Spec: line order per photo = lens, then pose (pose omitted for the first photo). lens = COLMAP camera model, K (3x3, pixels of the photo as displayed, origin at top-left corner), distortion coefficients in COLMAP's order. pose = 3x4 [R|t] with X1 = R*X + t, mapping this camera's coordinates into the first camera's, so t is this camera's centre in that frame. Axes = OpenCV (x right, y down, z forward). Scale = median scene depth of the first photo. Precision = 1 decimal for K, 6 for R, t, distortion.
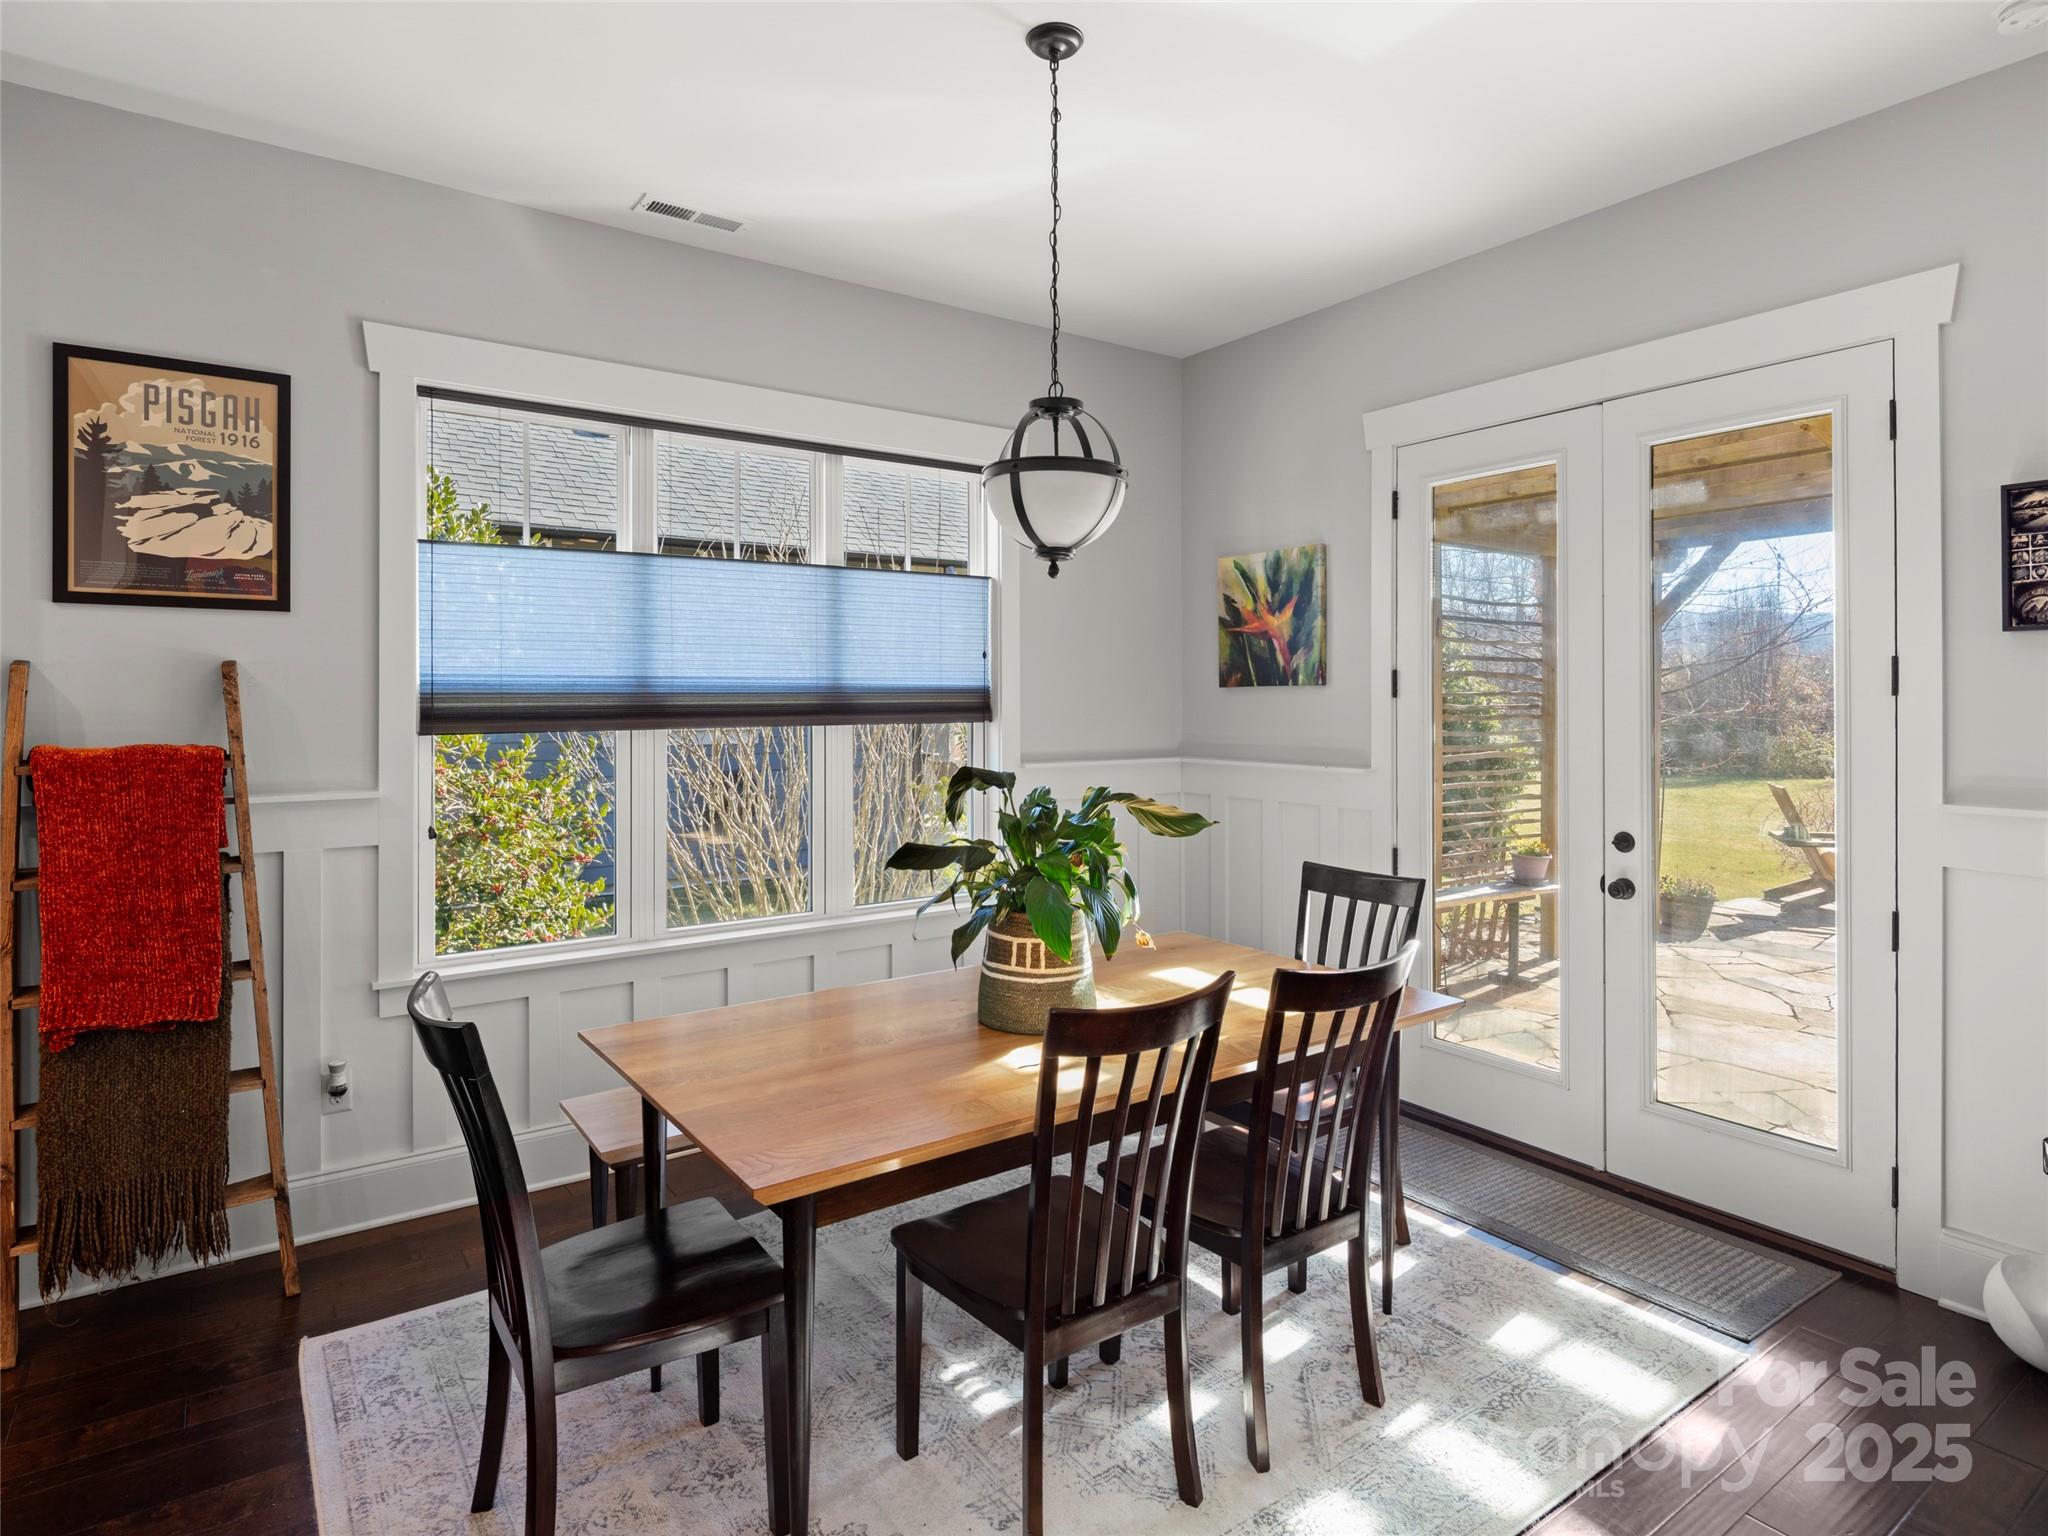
lens RADIAL K [[1128.3, 0, 1034.5], [0, 1128.3, 703.8], [0, 0, 1]] dist [0.002635, 0.000383]
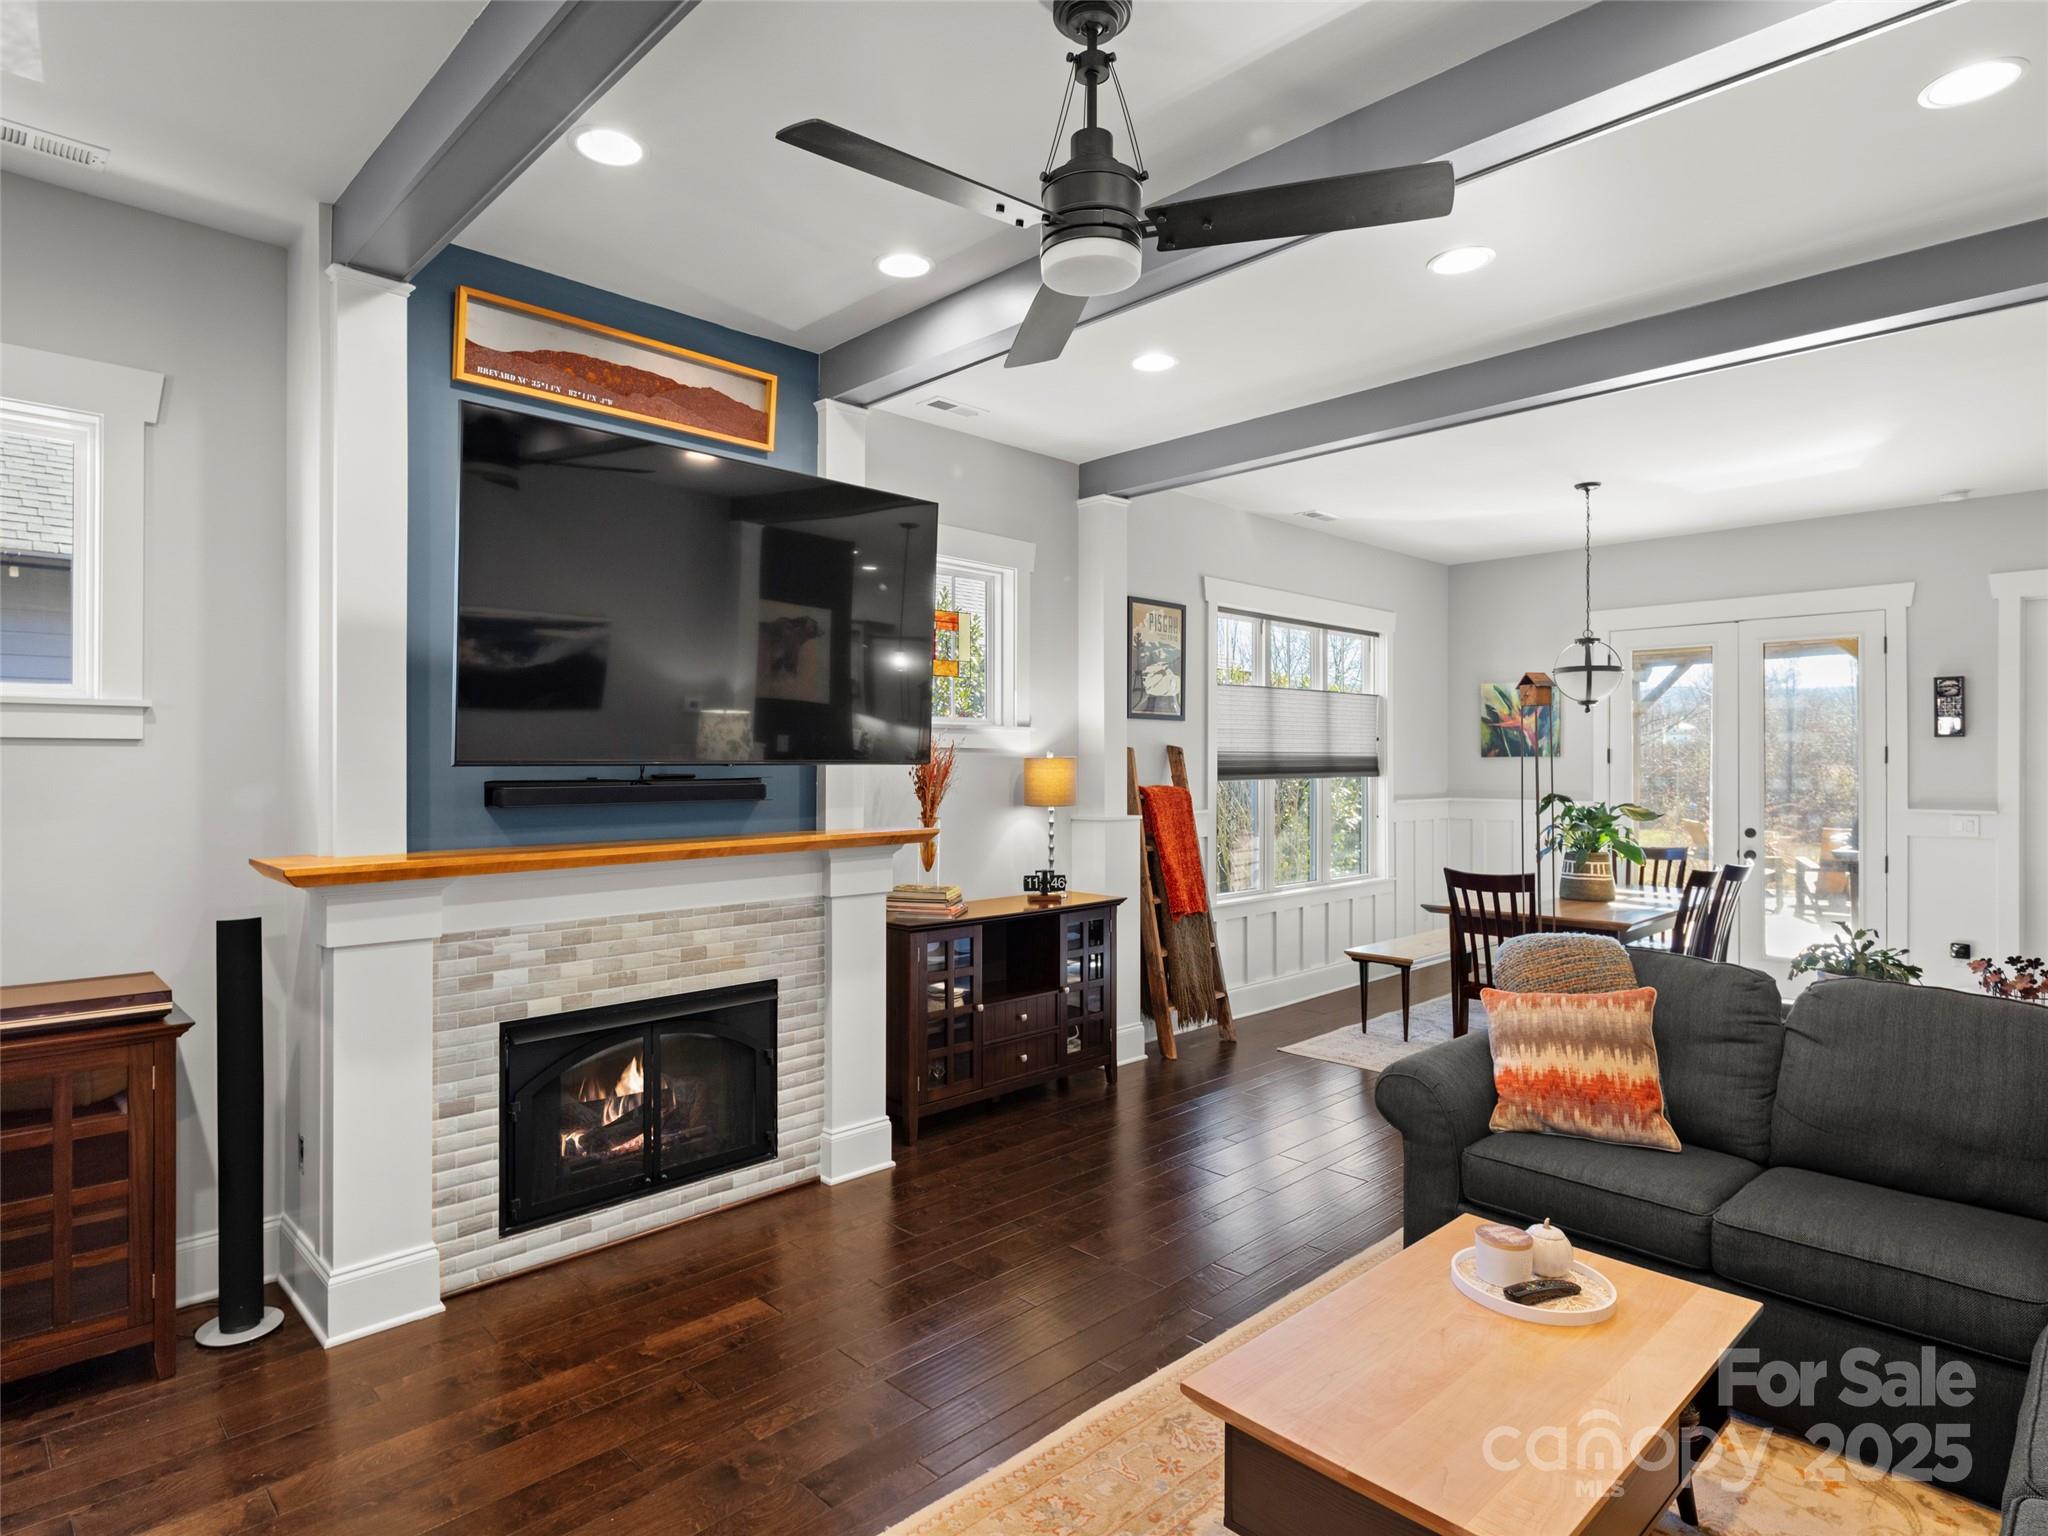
lens RADIAL K [[1127.2, 0, 987.3], [0, 1127.2, 758.5], [0, 0, 1]] dist [-0.002684, -0.001329]
pose [[0.990031, 0.001483, 0.140839, -1.102185], [-0.000288, 0.999964, -0.008508, 0.002969], [-0.140847, 0.008382, 0.989996, -0.814451]]
